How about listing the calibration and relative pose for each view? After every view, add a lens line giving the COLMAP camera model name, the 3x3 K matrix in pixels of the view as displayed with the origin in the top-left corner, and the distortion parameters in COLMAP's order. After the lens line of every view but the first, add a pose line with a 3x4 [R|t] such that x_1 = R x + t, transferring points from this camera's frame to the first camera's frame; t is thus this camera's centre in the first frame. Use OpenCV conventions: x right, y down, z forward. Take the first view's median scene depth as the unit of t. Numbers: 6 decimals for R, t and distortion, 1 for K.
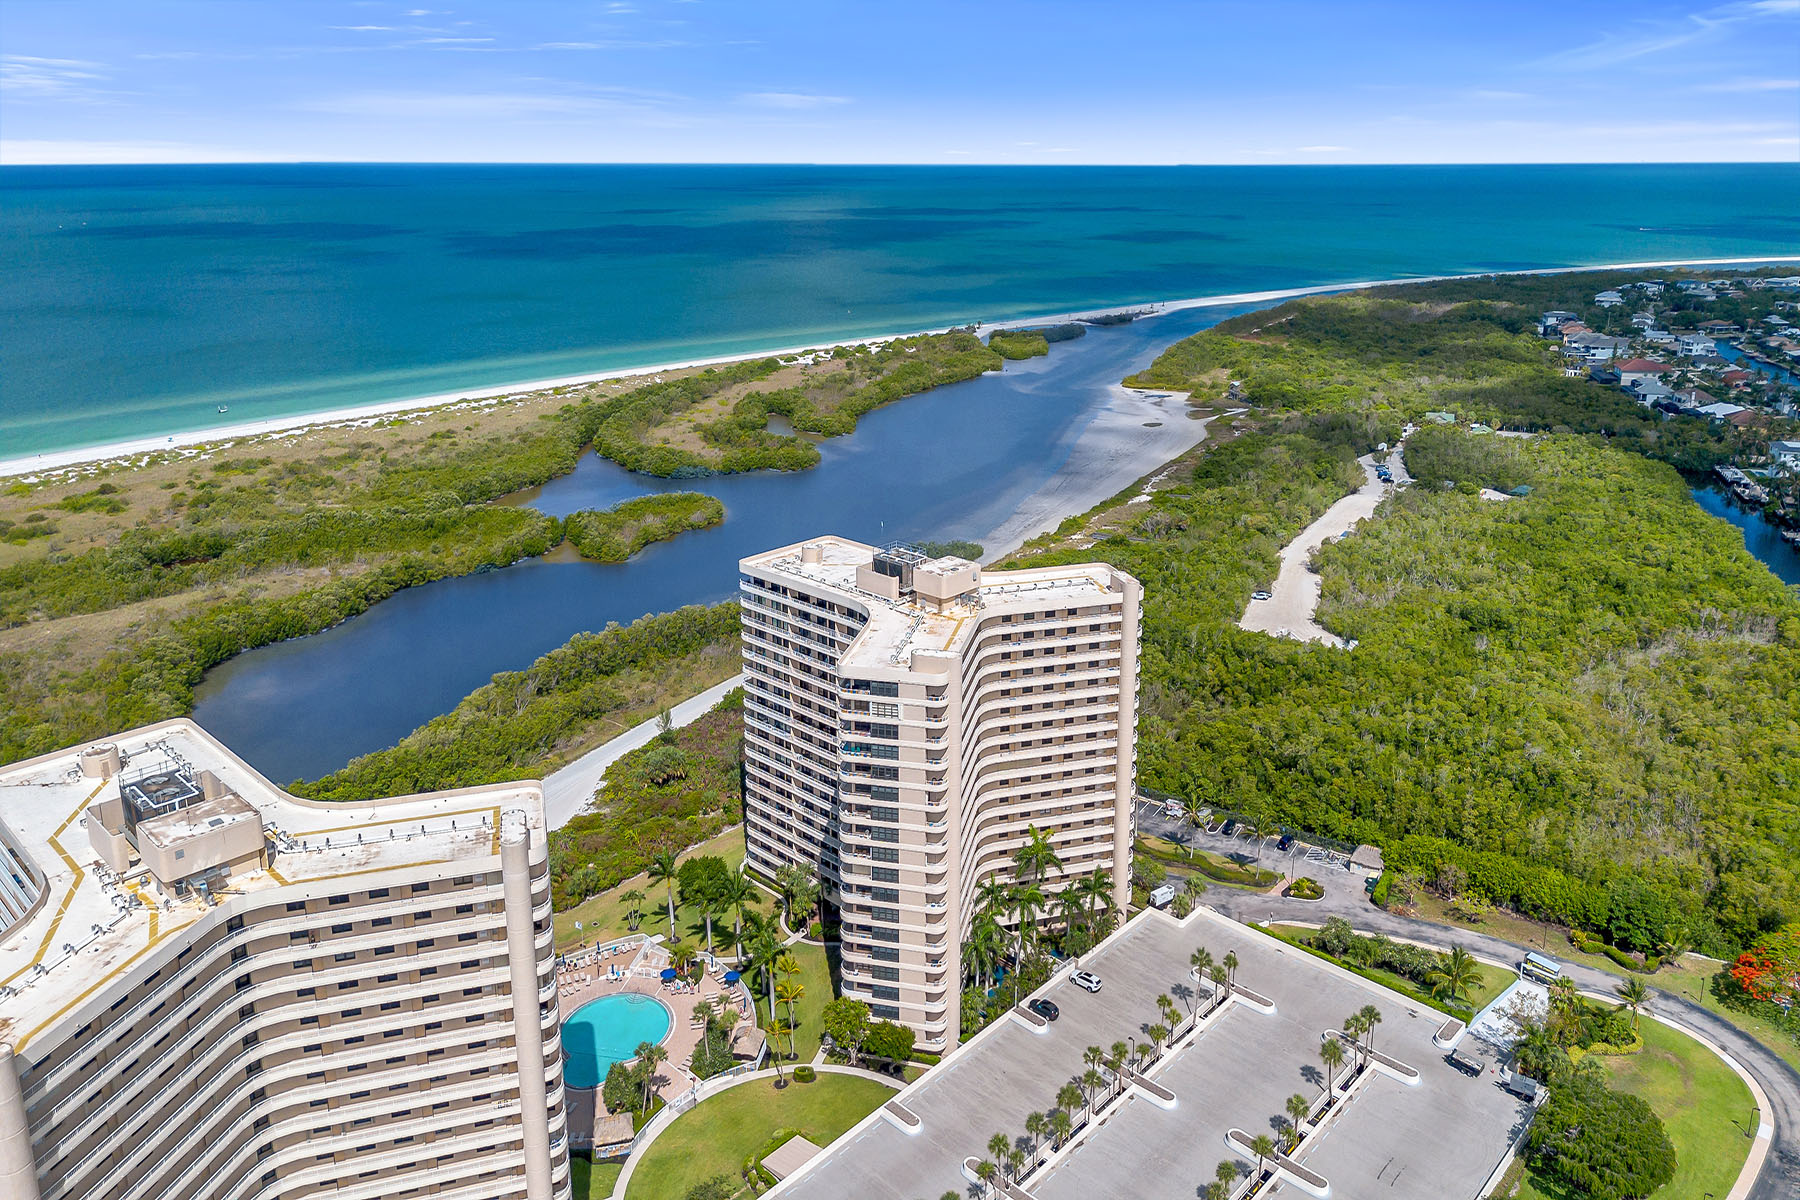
lens RADIAL K [[1246.0, 0, 895.7], [0, 1246.0, 619.3], [0, 0, 1]] dist [0.105262, -0.156911]
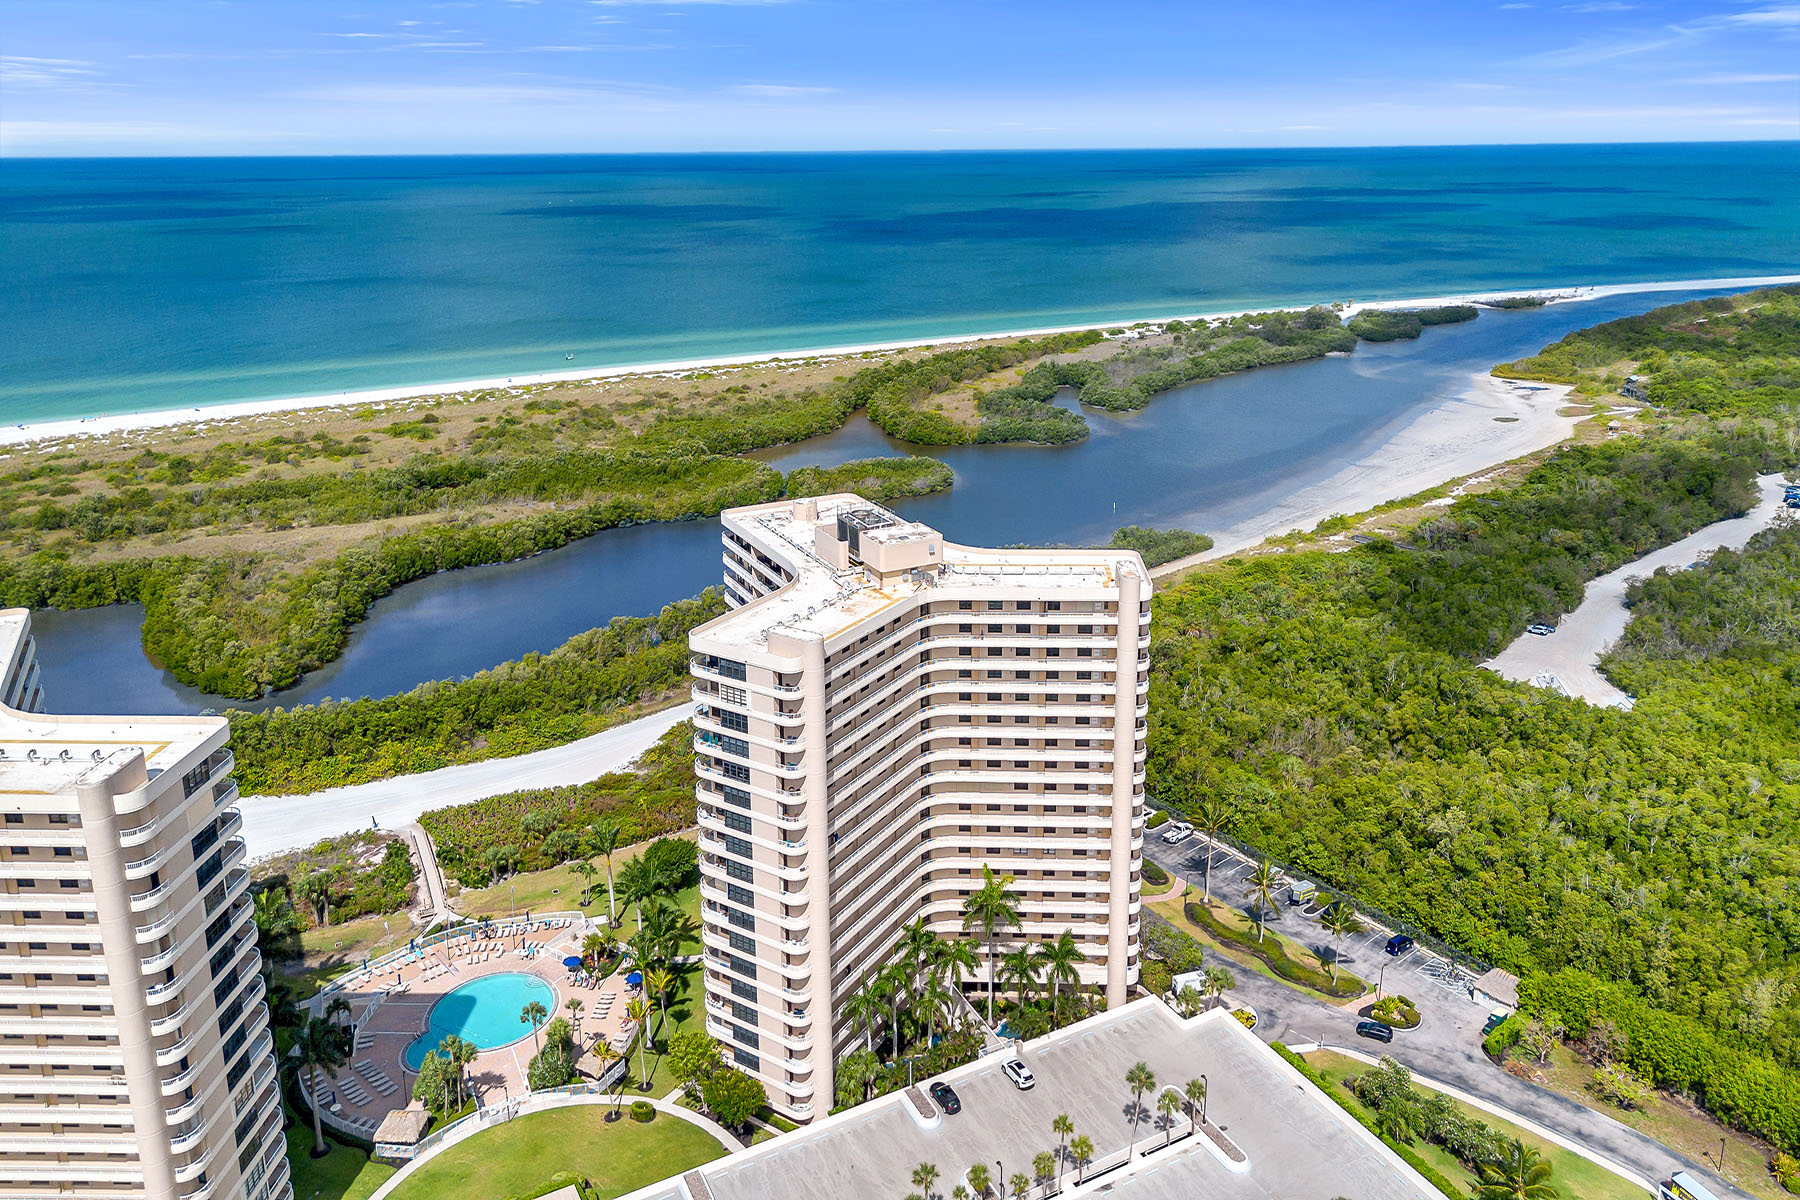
lens RADIAL K [[1247.2, 0, 900.0], [0, 1247.2, 600.0], [0, 0, 1]] dist [0.071680, -0.059851]
pose [[0.946200, 0.104930, -0.306097, 0.238259], [-0.105976, 0.994280, 0.013248, -0.007953], [0.305736, 0.019904, 0.951908, 0.179567]]
